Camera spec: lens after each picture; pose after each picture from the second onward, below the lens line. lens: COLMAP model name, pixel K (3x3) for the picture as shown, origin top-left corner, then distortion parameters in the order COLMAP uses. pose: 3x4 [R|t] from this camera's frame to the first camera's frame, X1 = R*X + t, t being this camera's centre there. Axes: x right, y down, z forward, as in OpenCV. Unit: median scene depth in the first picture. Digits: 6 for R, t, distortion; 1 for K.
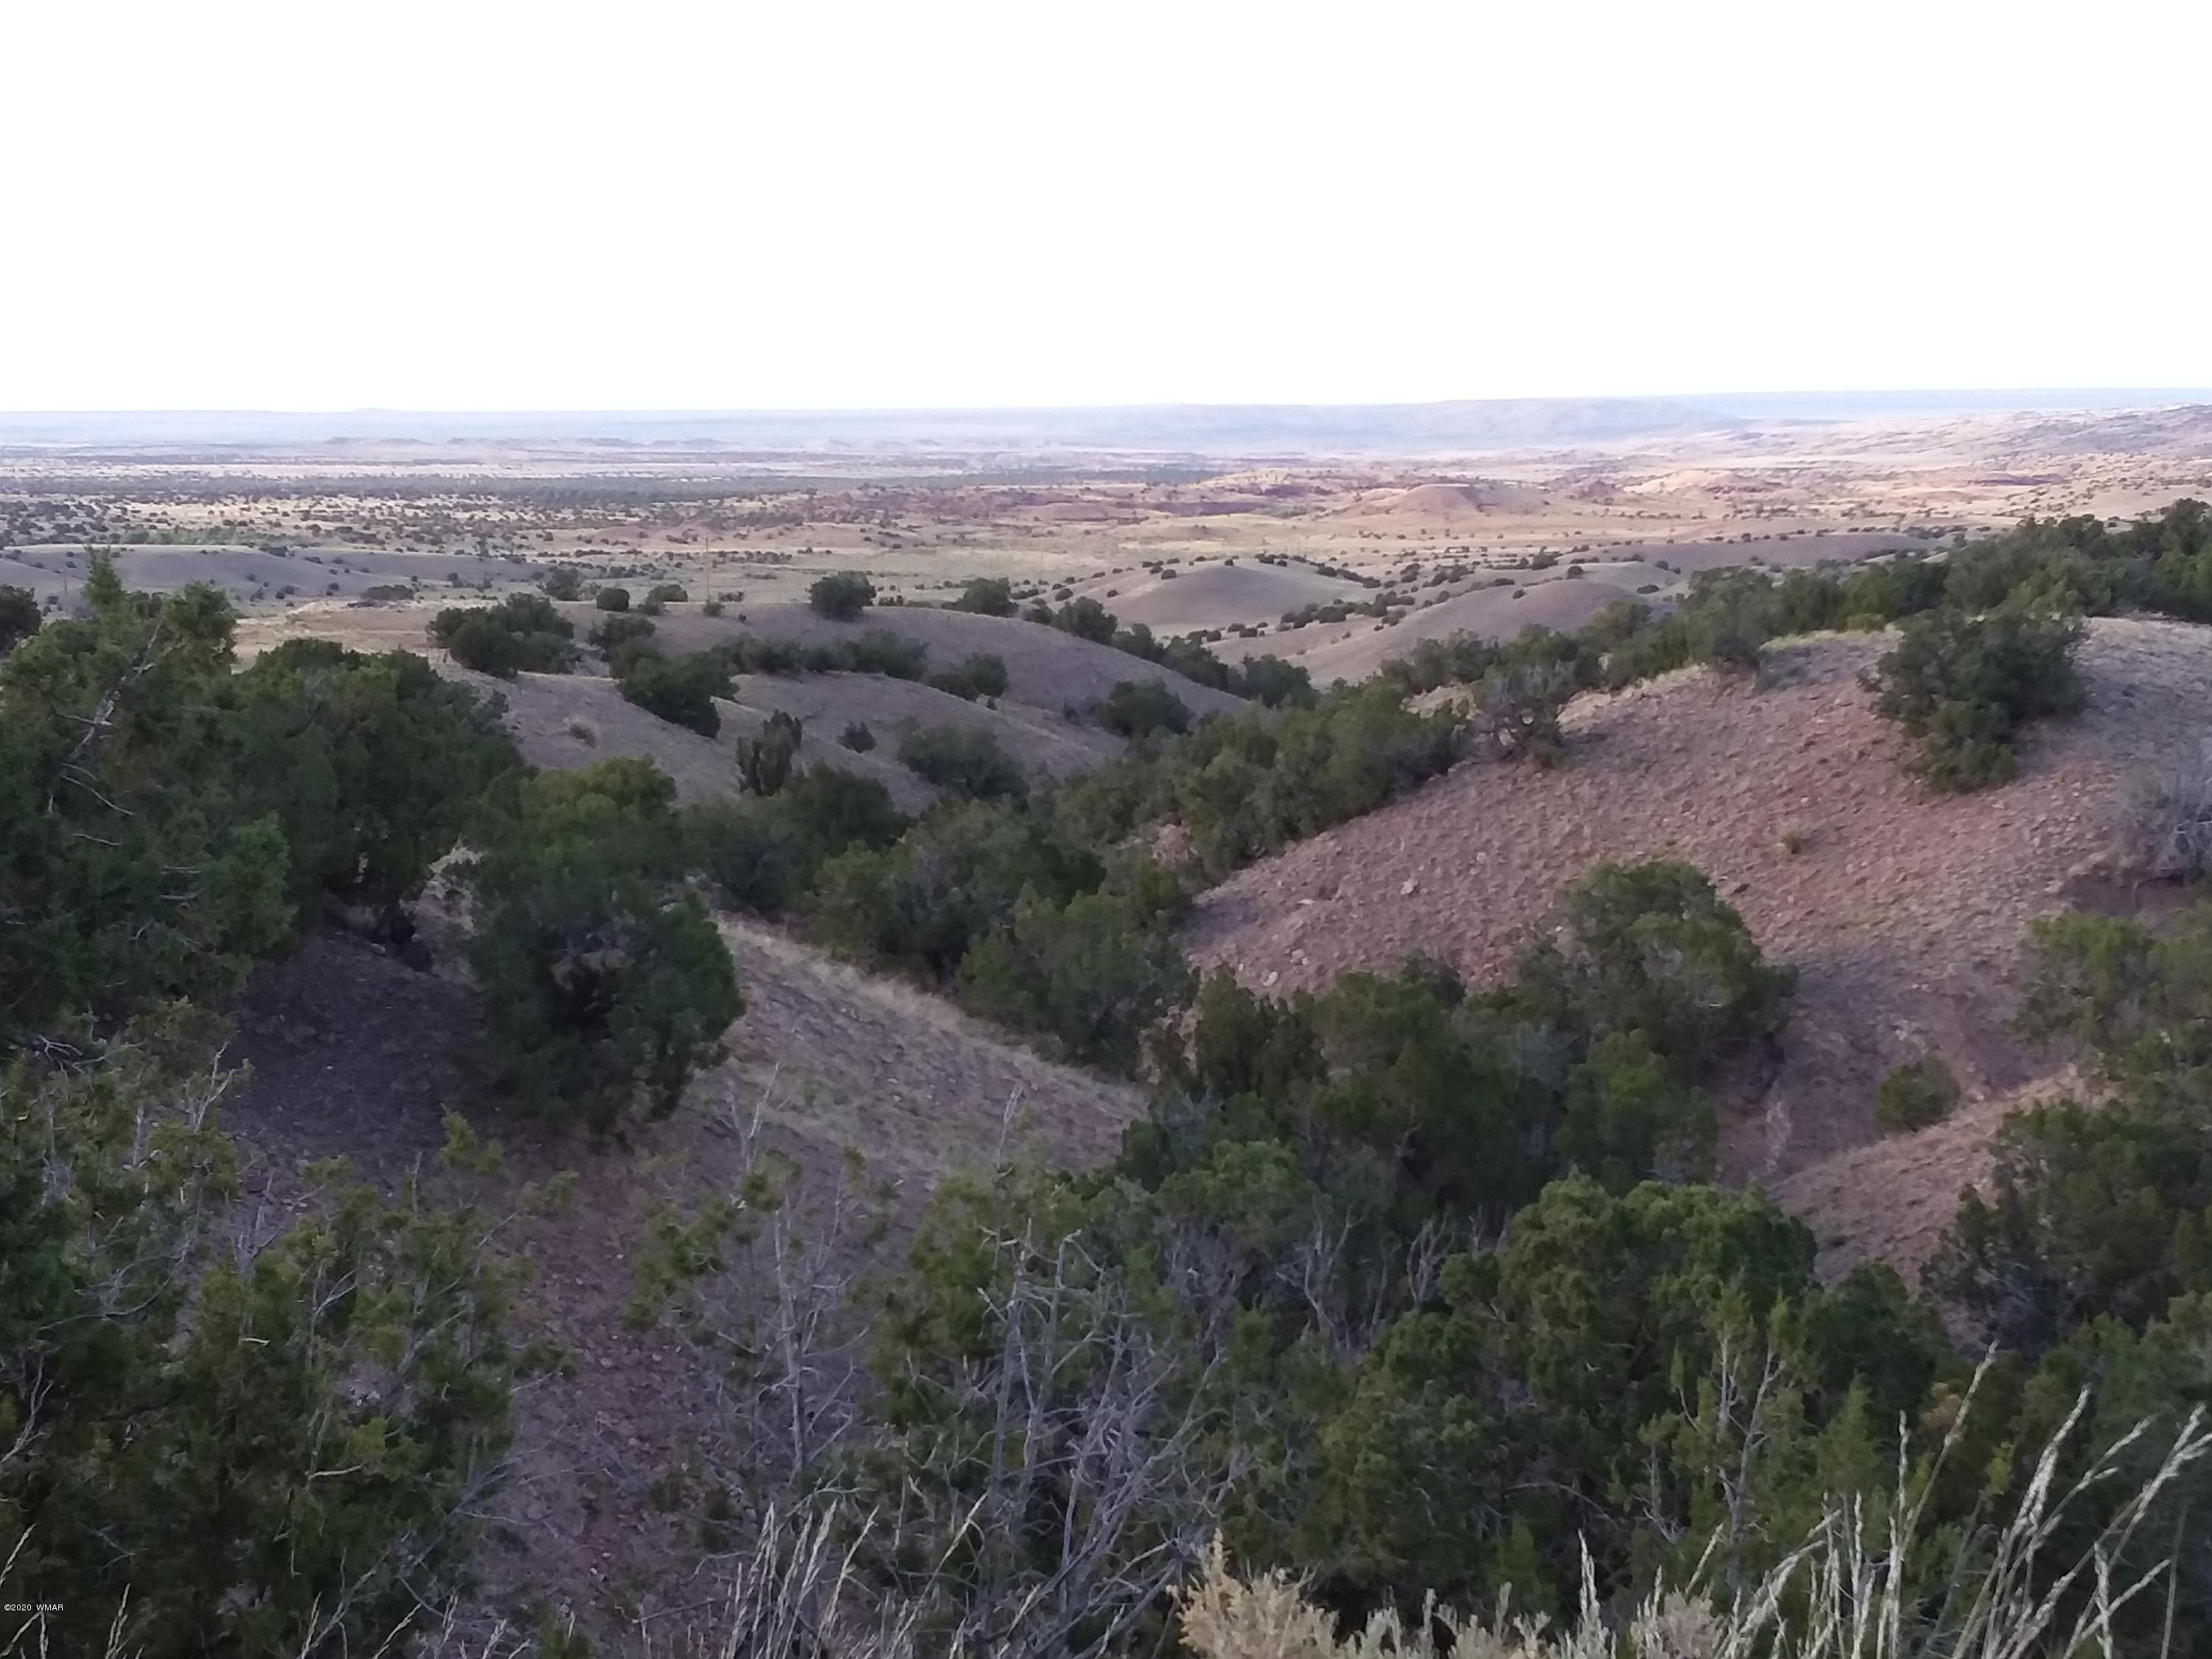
lens RADIAL K [[1747.1, 0, 972.2], [0, 1747.1, 791.4], [0, 0, 1]] dist [0.038801, 0.007191]
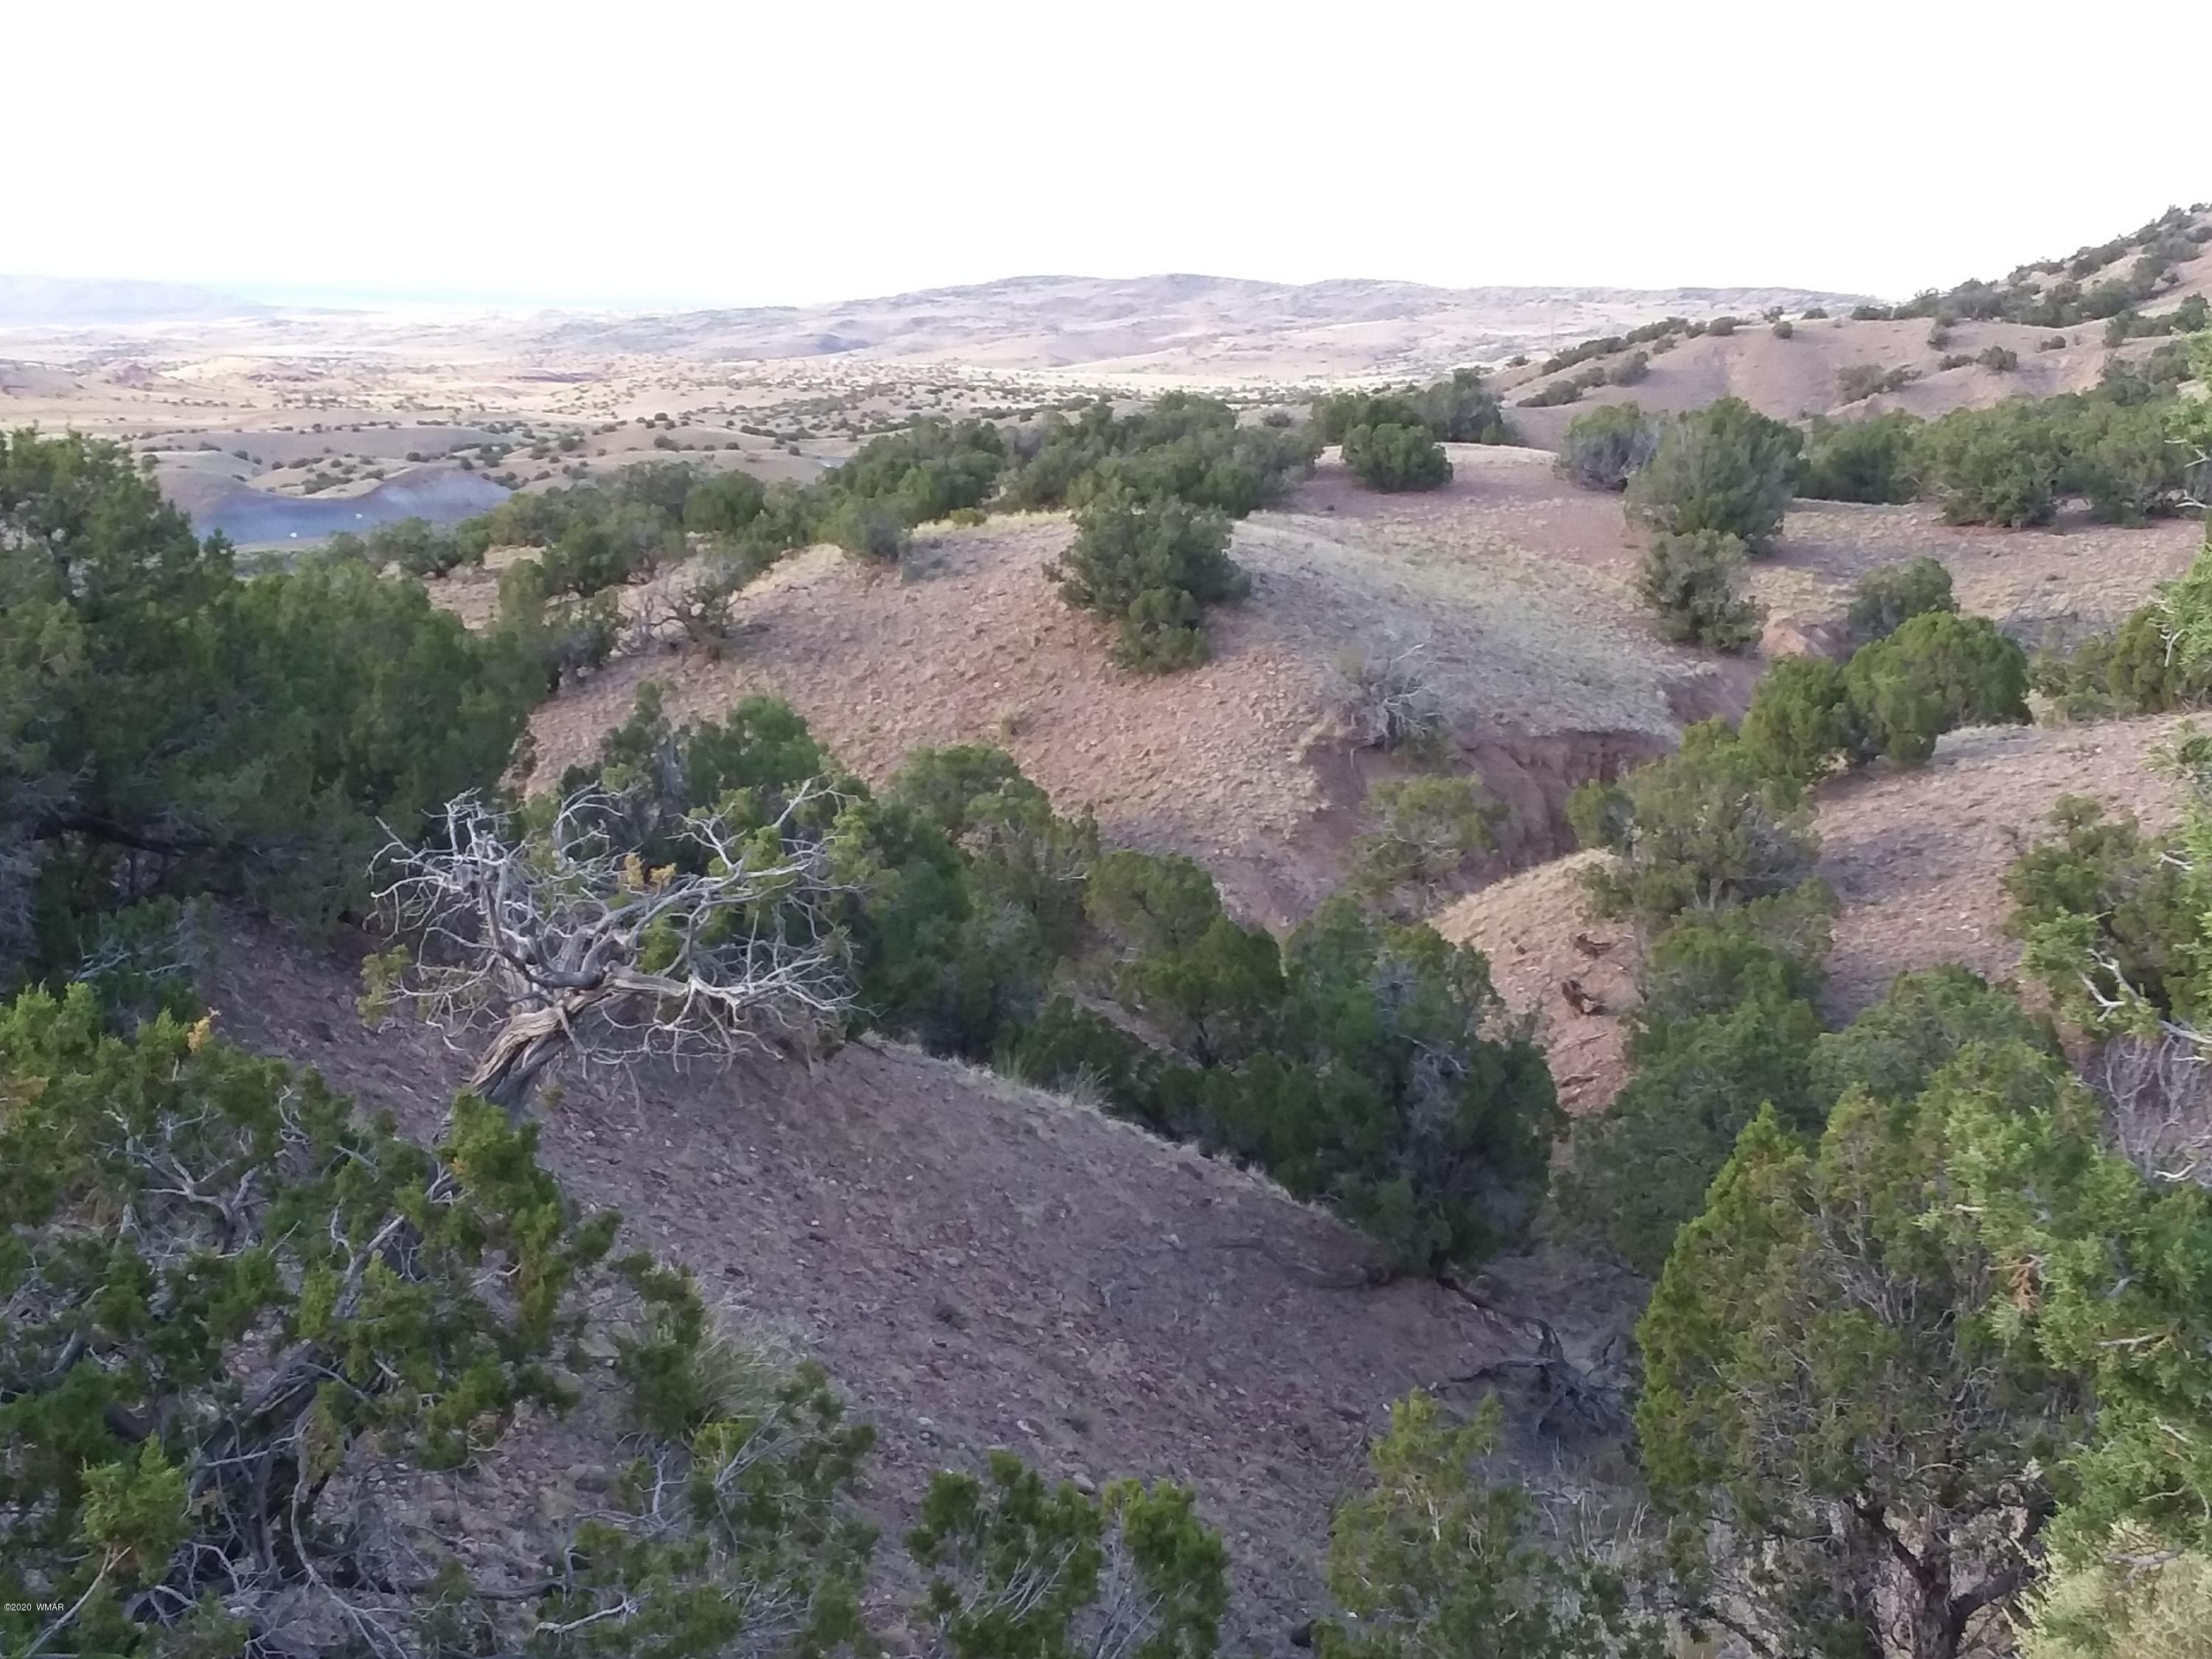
lens RADIAL K [[1747.1, 0, 1110.4], [0, 1747.1, 812.5], [0, 0, 1]] dist [0.038801, 0.007191]
pose [[0.972377, -0.042217, 0.229568, 0.641388], [0.025511, 0.996838, 0.075257, 0.009035], [-0.232019, -0.067321, 0.970379, -0.087552]]
